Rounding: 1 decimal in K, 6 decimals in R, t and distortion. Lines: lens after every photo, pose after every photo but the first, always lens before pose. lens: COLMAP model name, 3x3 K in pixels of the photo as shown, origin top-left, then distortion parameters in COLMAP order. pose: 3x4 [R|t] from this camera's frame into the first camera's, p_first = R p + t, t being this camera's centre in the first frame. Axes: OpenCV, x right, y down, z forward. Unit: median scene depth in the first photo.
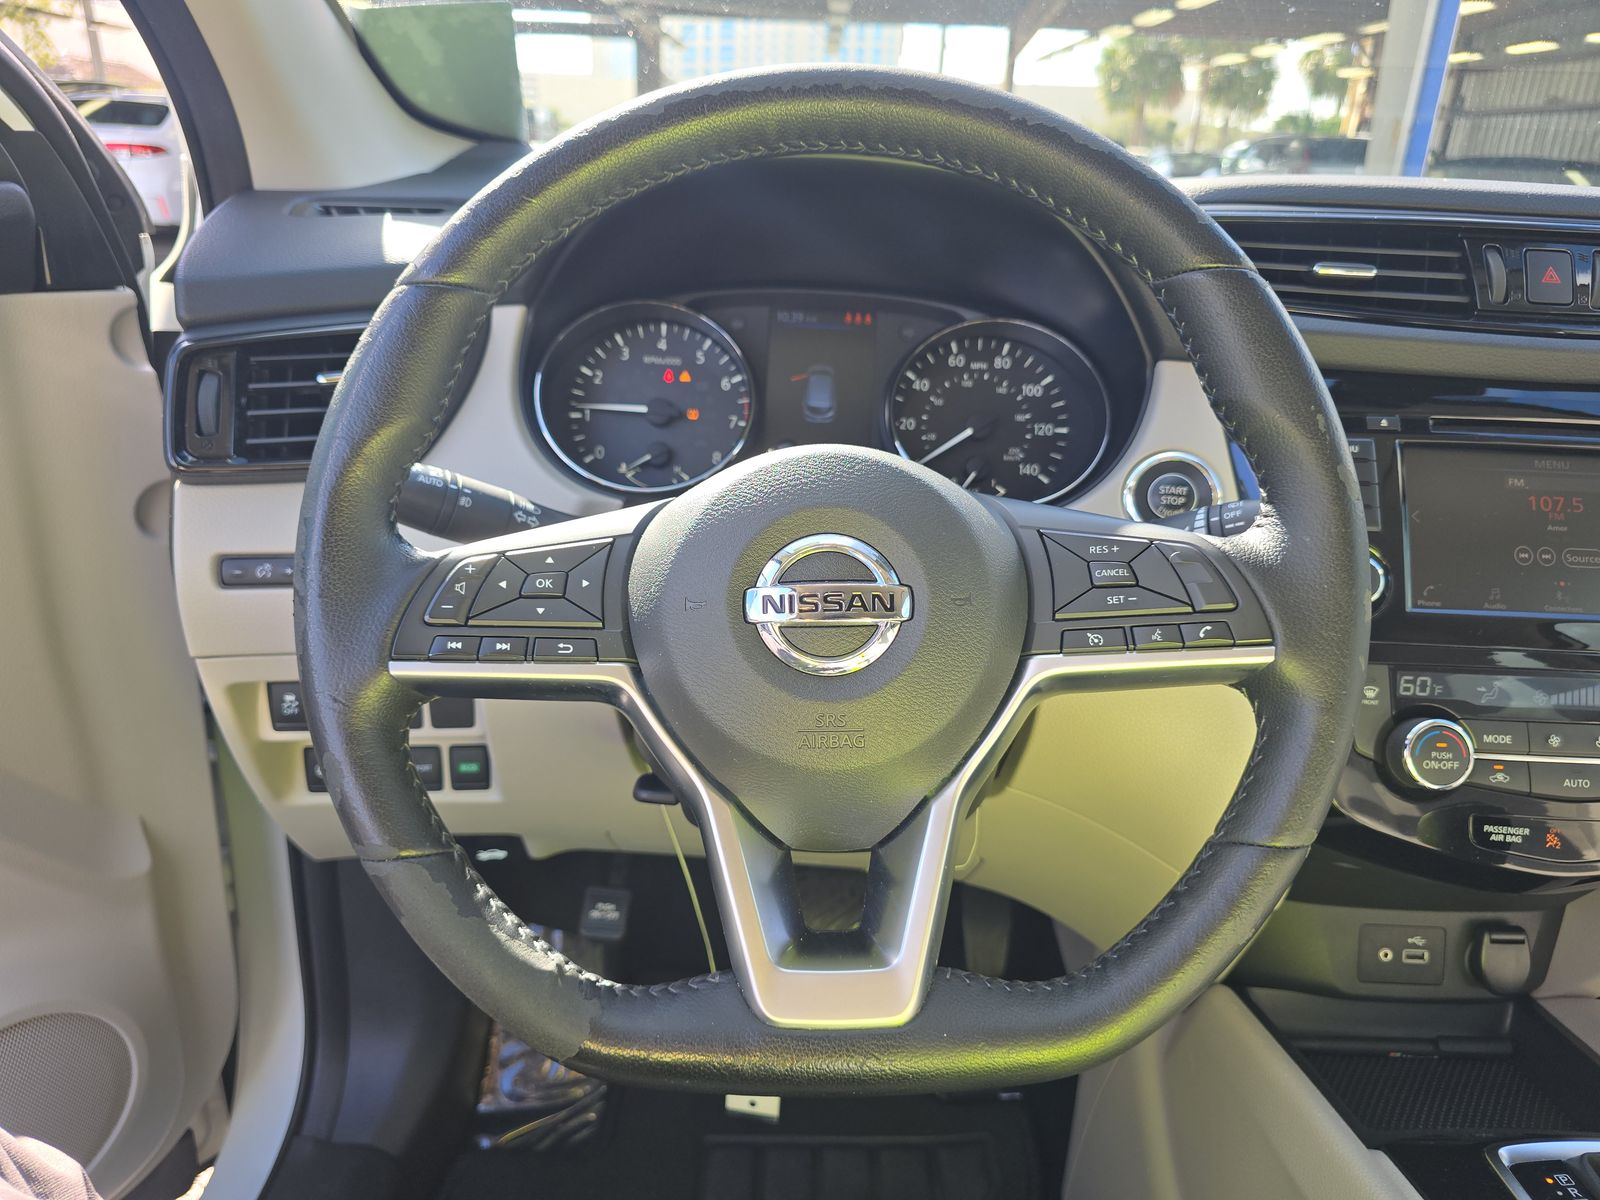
lens RADIAL K [[1083.8, 0, 808.0], [0, 1083.8, 590.5], [0, 0, 1]] dist [0.037015, -0.032694]
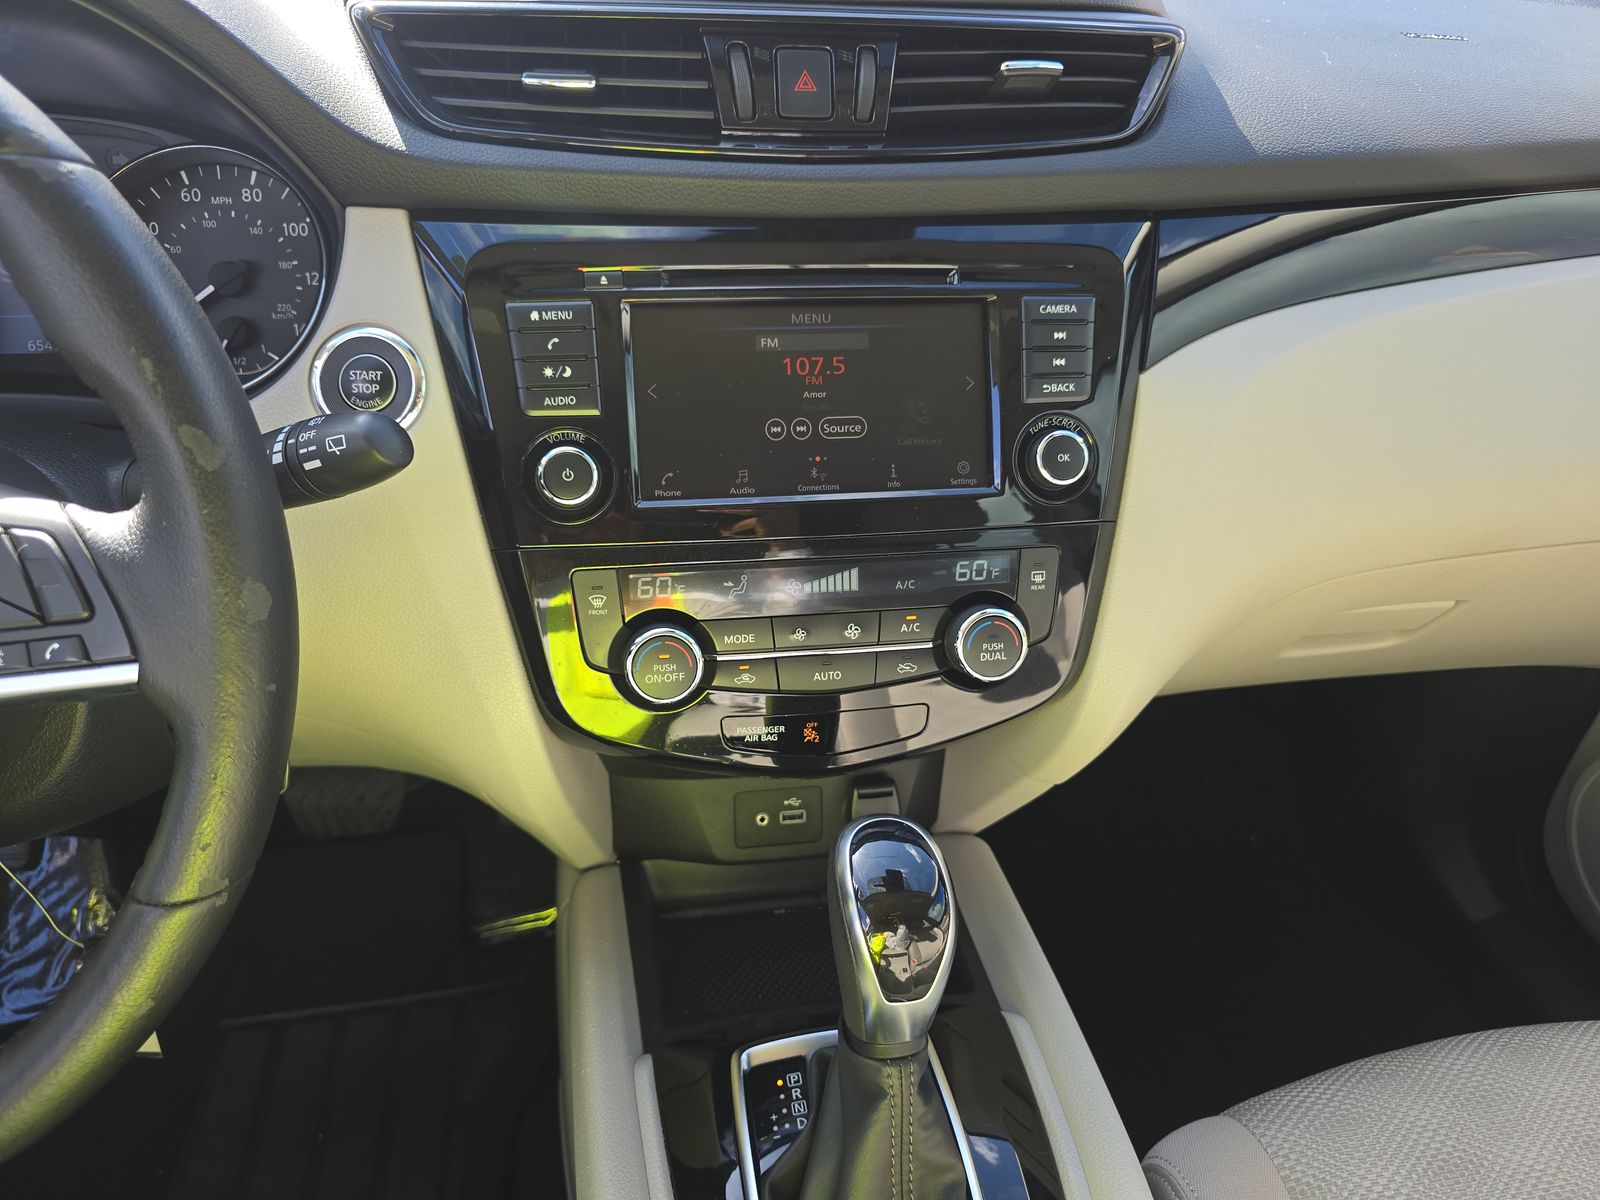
lens RADIAL K [[1083.8, 0, 785.4], [0, 1083.8, 593.7], [0, 0, 1]] dist [0.037015, -0.032694]
pose [[0.987472, -0.091095, 0.128846, 0.528717], [0.060281, 0.972379, 0.225491, -0.098545], [-0.145828, -0.214899, 0.965688, 0.120107]]
